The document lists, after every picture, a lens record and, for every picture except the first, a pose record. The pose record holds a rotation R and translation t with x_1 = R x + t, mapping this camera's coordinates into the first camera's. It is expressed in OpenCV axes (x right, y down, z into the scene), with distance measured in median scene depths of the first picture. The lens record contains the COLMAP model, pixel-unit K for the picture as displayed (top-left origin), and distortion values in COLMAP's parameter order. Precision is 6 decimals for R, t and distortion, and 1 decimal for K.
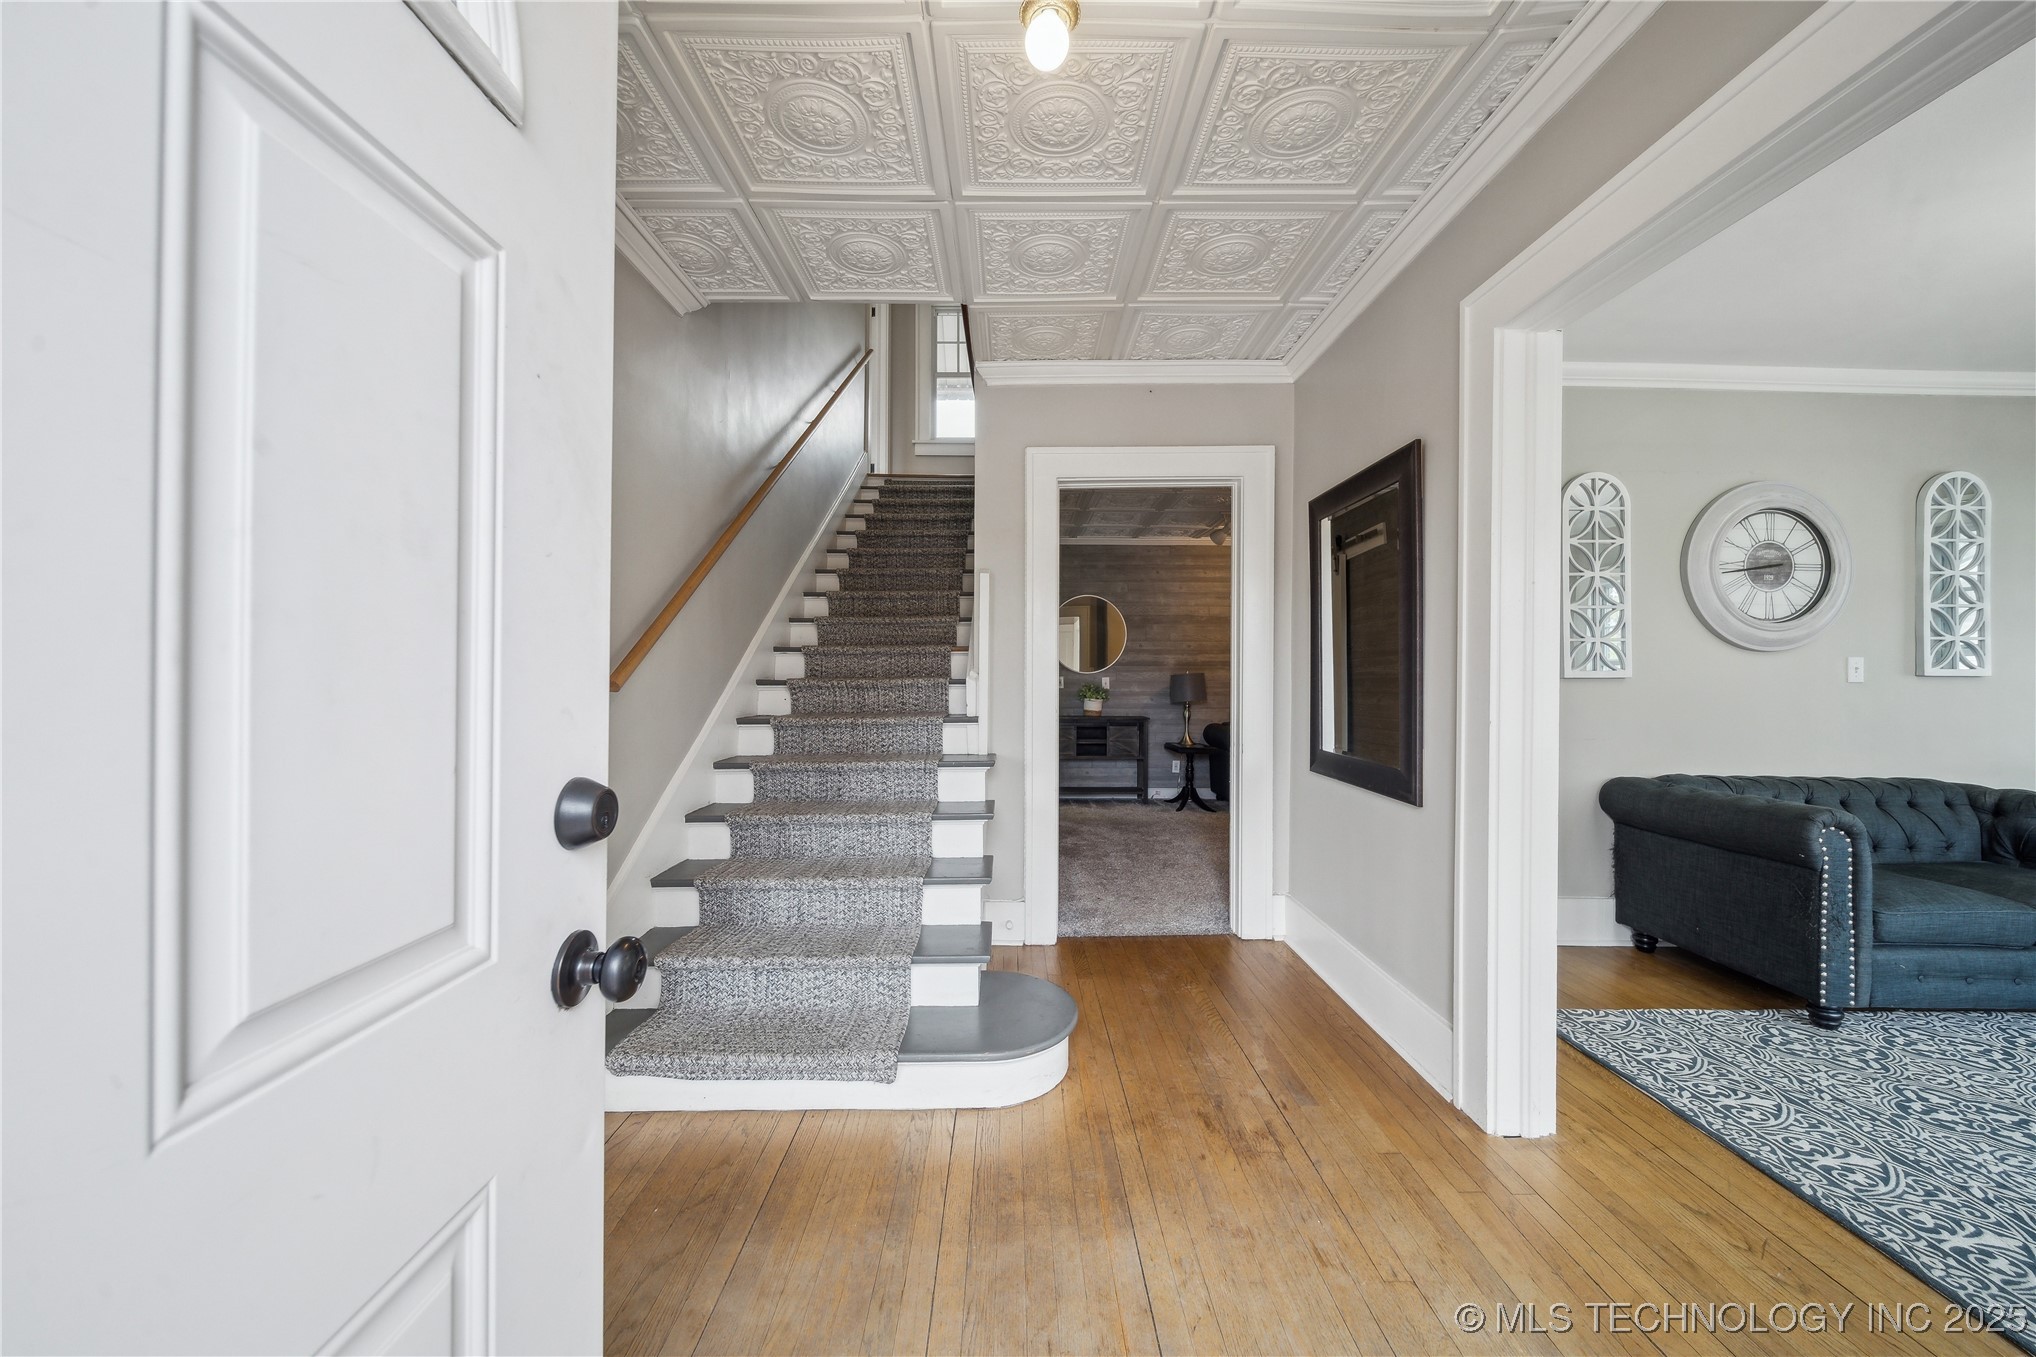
lens RADIAL K [[728.8, 0, 1028.2], [0, 728.8, 673.8], [0, 0, 1]] dist [0.000196, -0.001436]
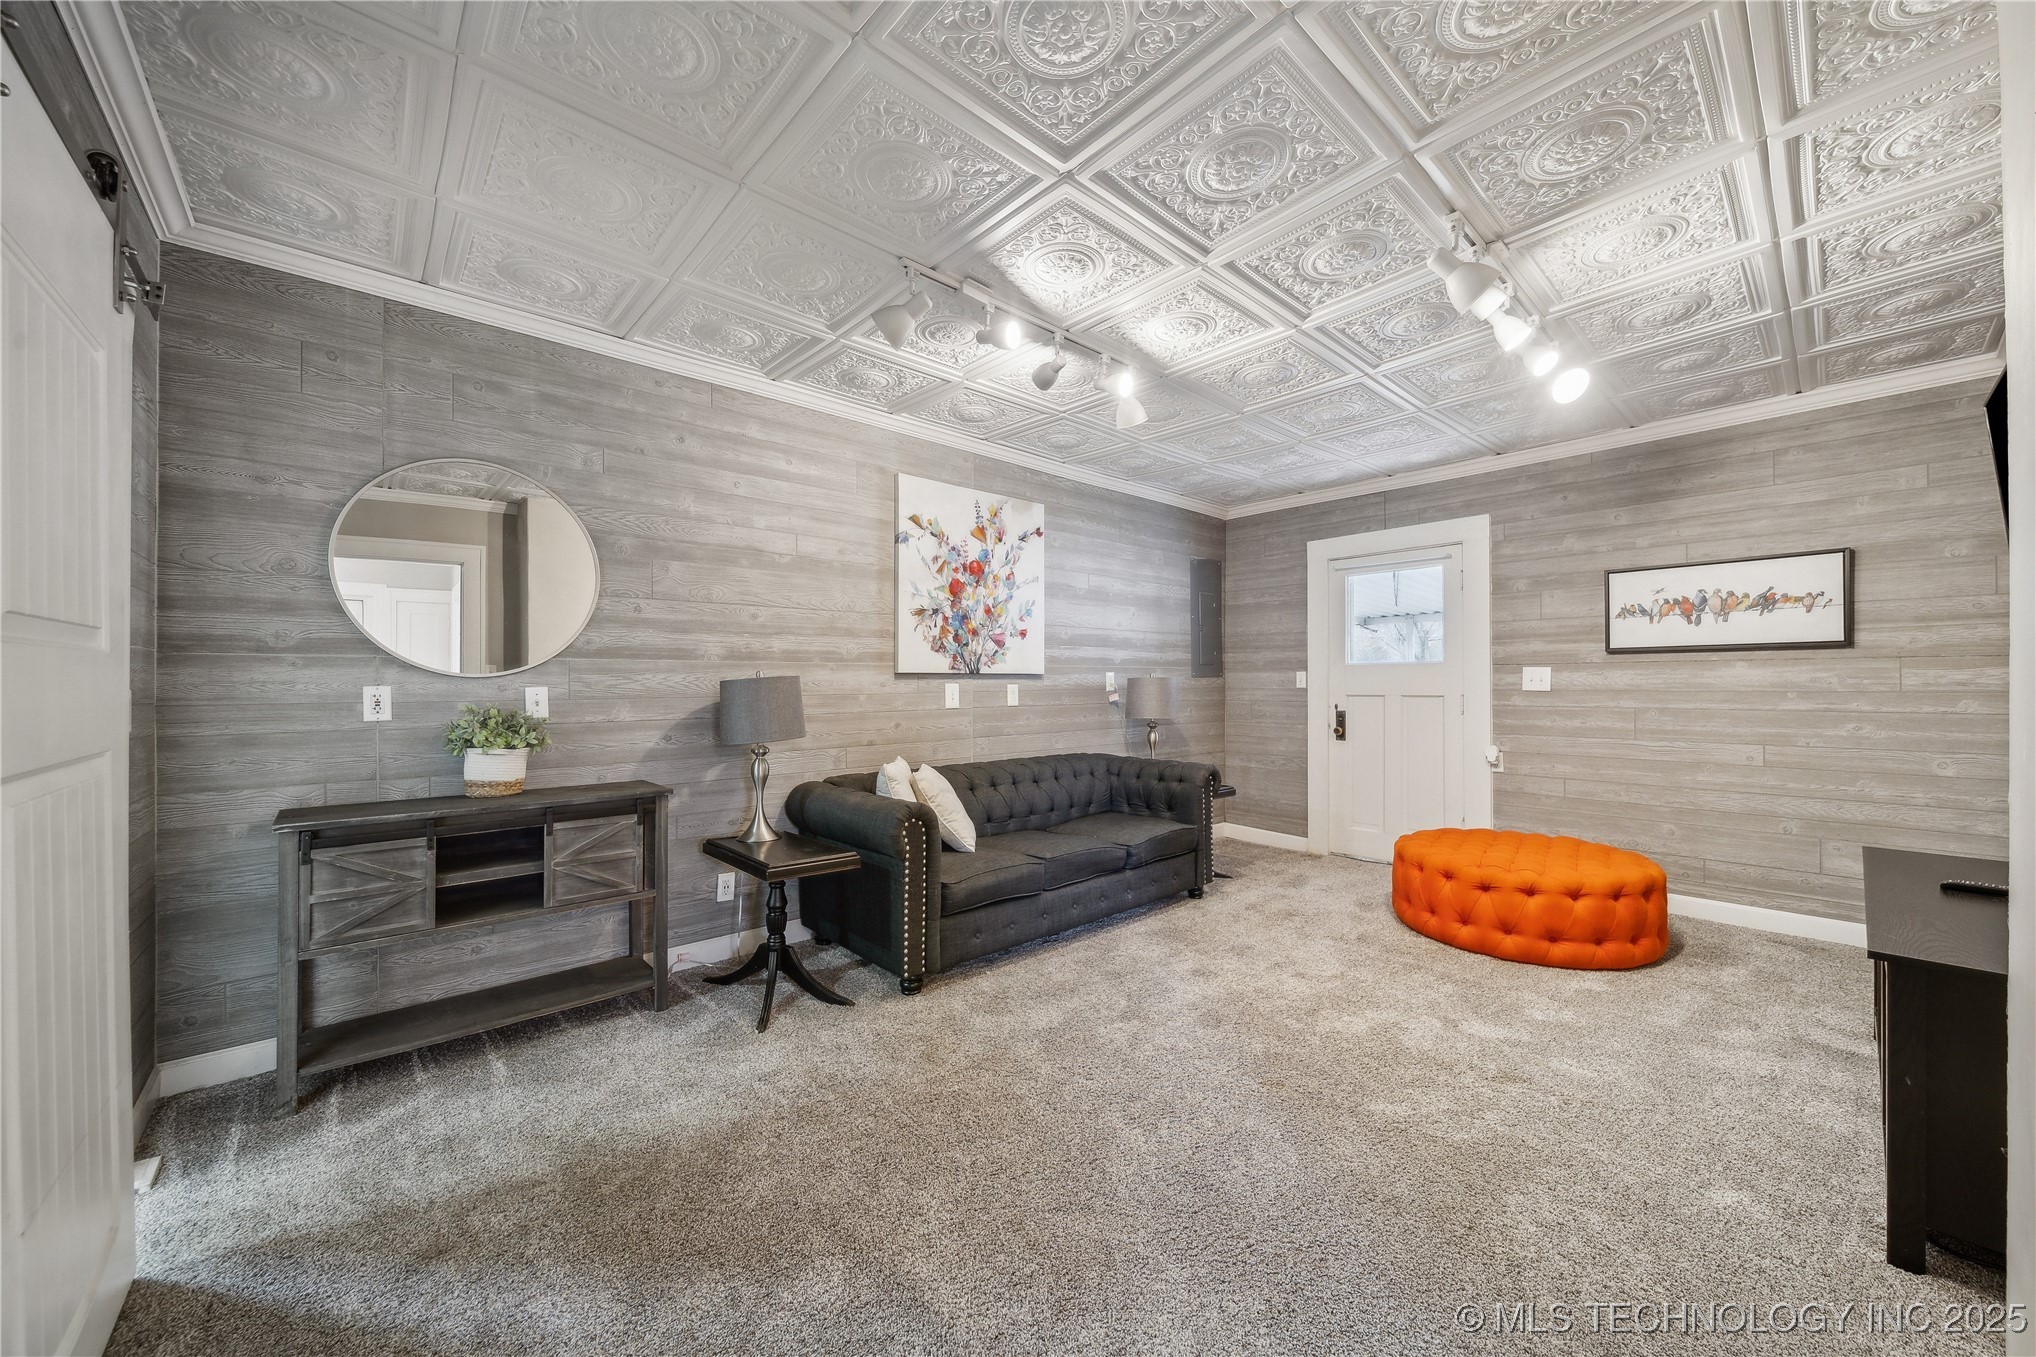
lens RADIAL K [[728.8, 0, 1017.9], [0, 728.8, 677.0], [0, 0, 1]] dist [0.000196, -0.001436]
pose [[0.746763, -0.000505, 0.665090, 0.097116], [-0.000148, 1.000000, 0.000925, -0.001847], [-0.665091, -0.000789, 0.746762, 1.288587]]
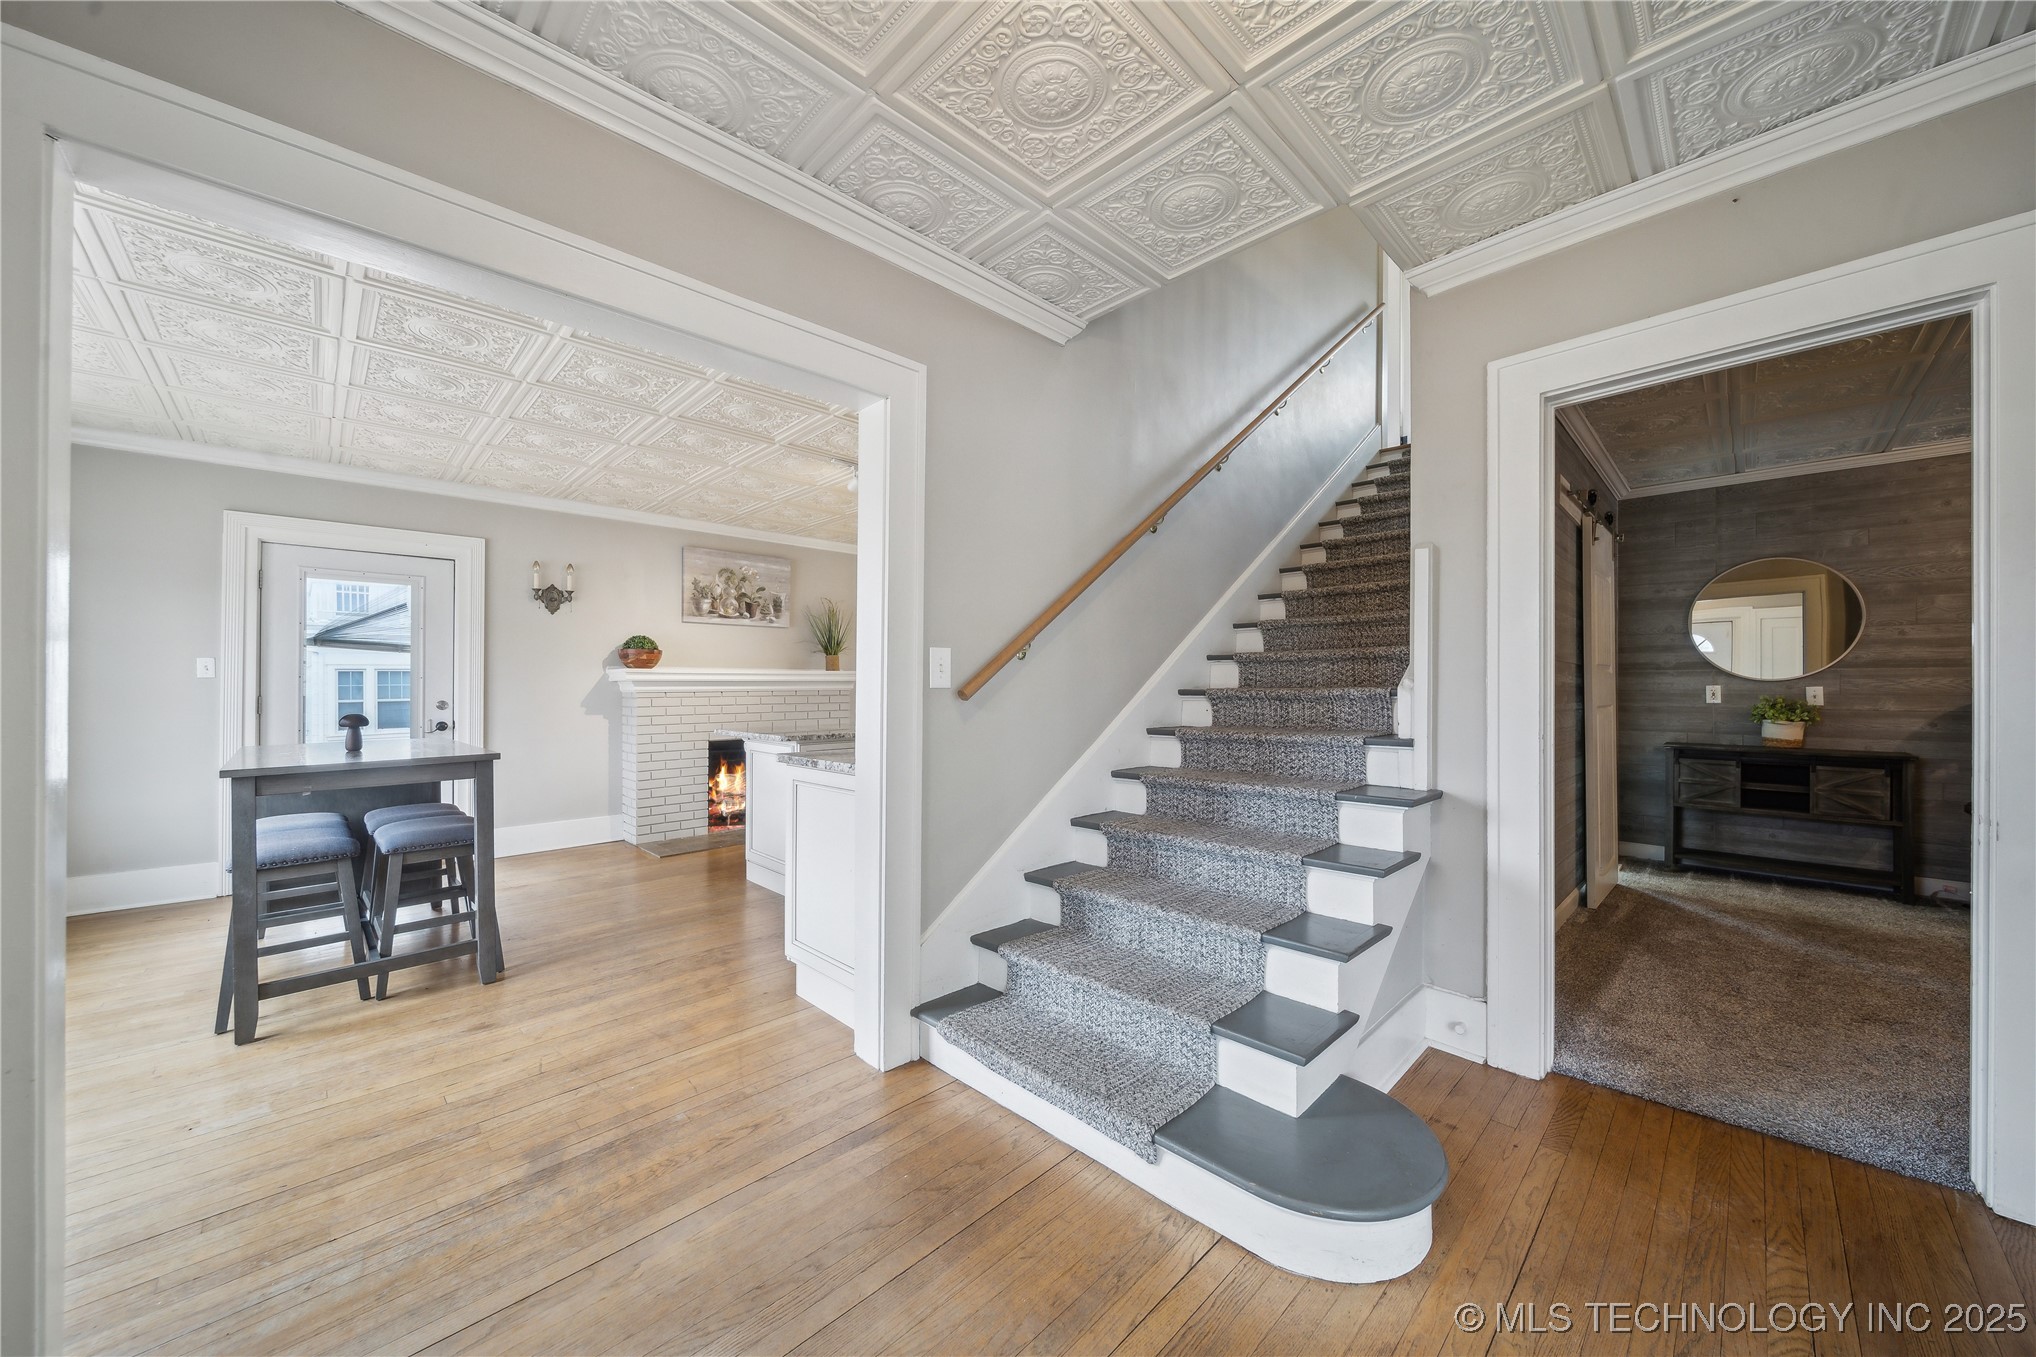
lens RADIAL K [[728.8, 0, 1009.9], [0, 728.8, 682.6], [0, 0, 1]] dist [0.000196, -0.001436]
pose [[0.690770, -0.003418, -0.723066, 0.189864], [0.003554, 0.999993, -0.001332, -0.000705], [0.723066, -0.001650, 0.690777, 0.175145]]
